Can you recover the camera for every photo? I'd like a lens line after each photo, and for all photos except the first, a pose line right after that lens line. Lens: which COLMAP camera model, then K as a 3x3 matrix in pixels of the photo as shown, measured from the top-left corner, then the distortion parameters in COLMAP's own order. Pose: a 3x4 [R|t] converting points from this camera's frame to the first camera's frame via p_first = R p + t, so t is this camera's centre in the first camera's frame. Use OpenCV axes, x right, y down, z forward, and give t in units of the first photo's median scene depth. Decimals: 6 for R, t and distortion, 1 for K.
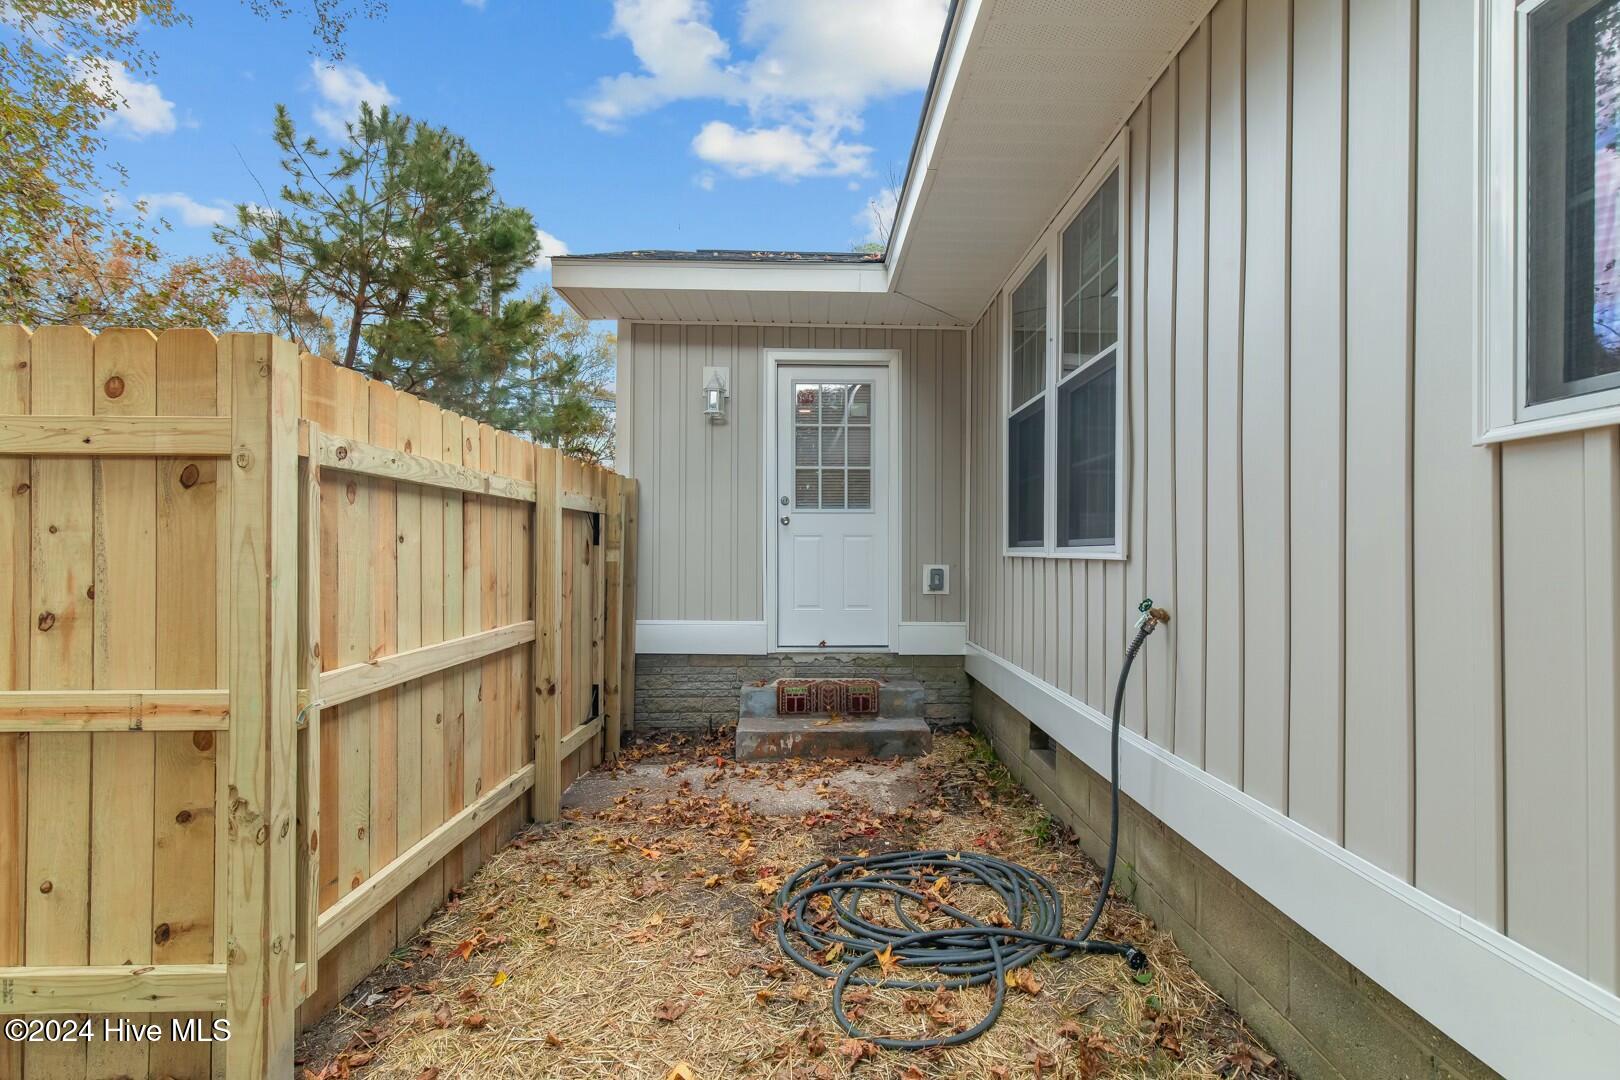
lens RADIAL K [[763.4, 0, 811.9], [0, 763.4, 544.7], [0, 0, 1]] dist [0.000990, 0.000081]
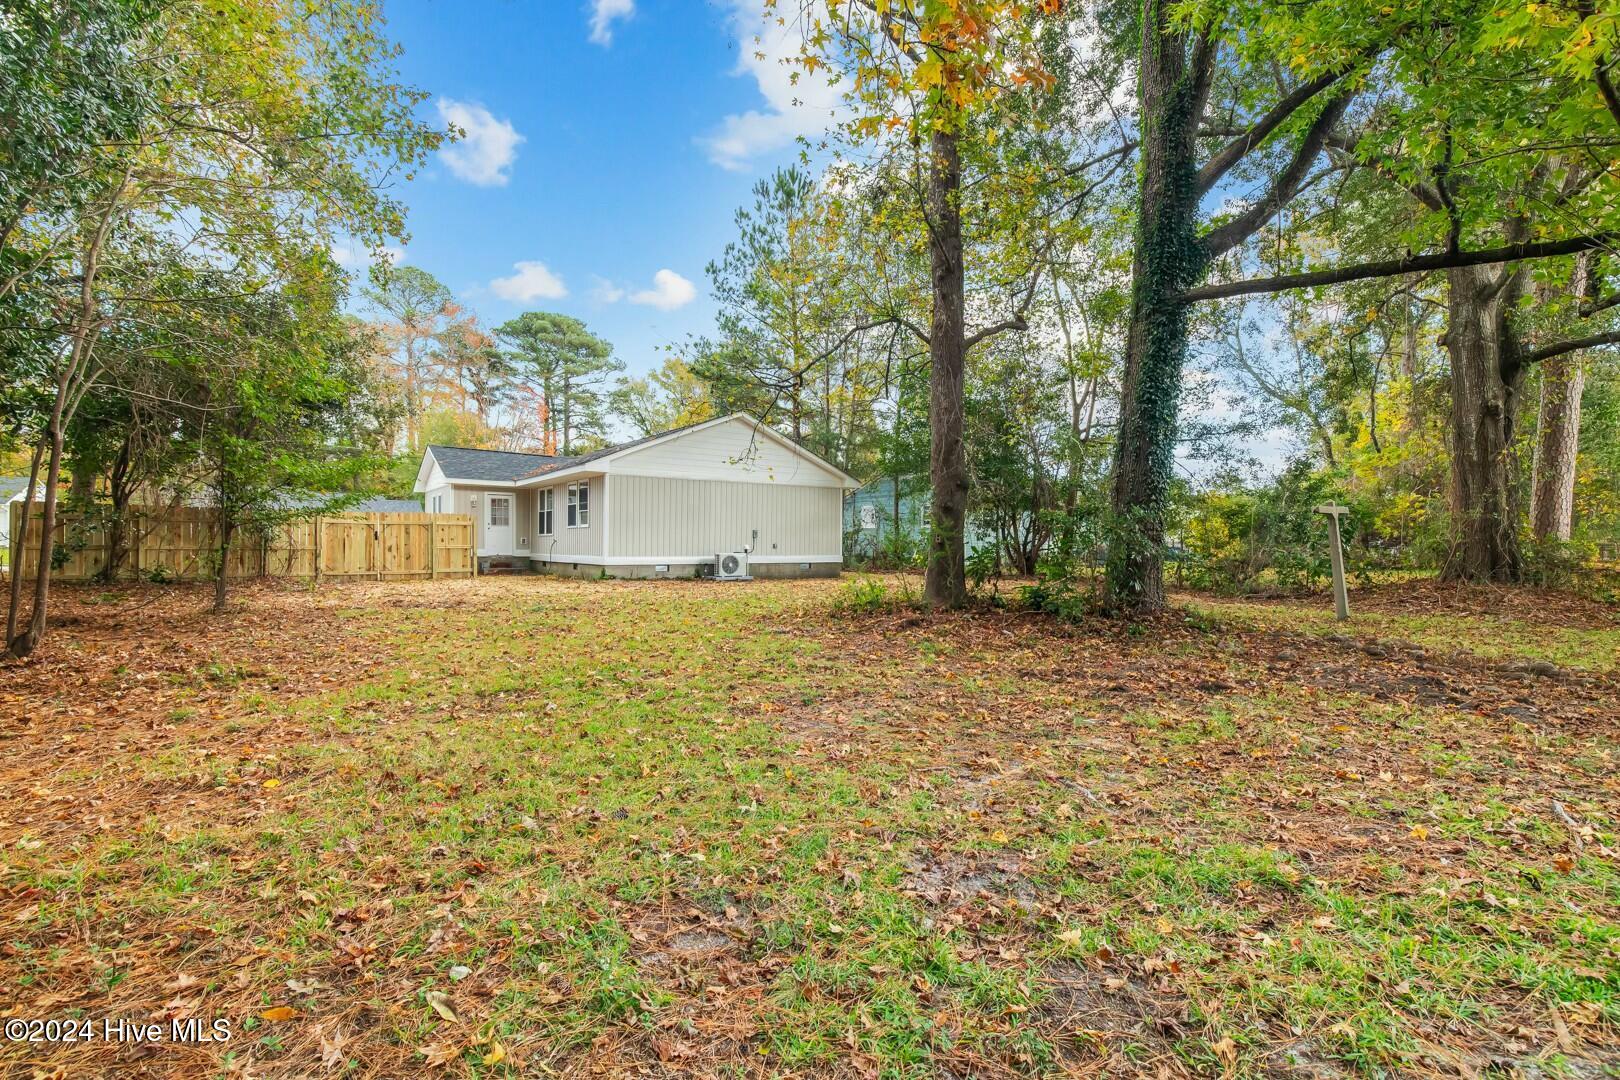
lens RADIAL K [[763.4, 0, 810.0], [0, 763.4, 536.8], [0, 0, 1]] dist [0.000990, 0.000081]
pose [[0.841987, 0.006495, 0.539459, -0.918742], [-0.013379, 0.999871, 0.008844, -0.046344], [-0.539332, -0.014664, 0.841965, -4.044070]]
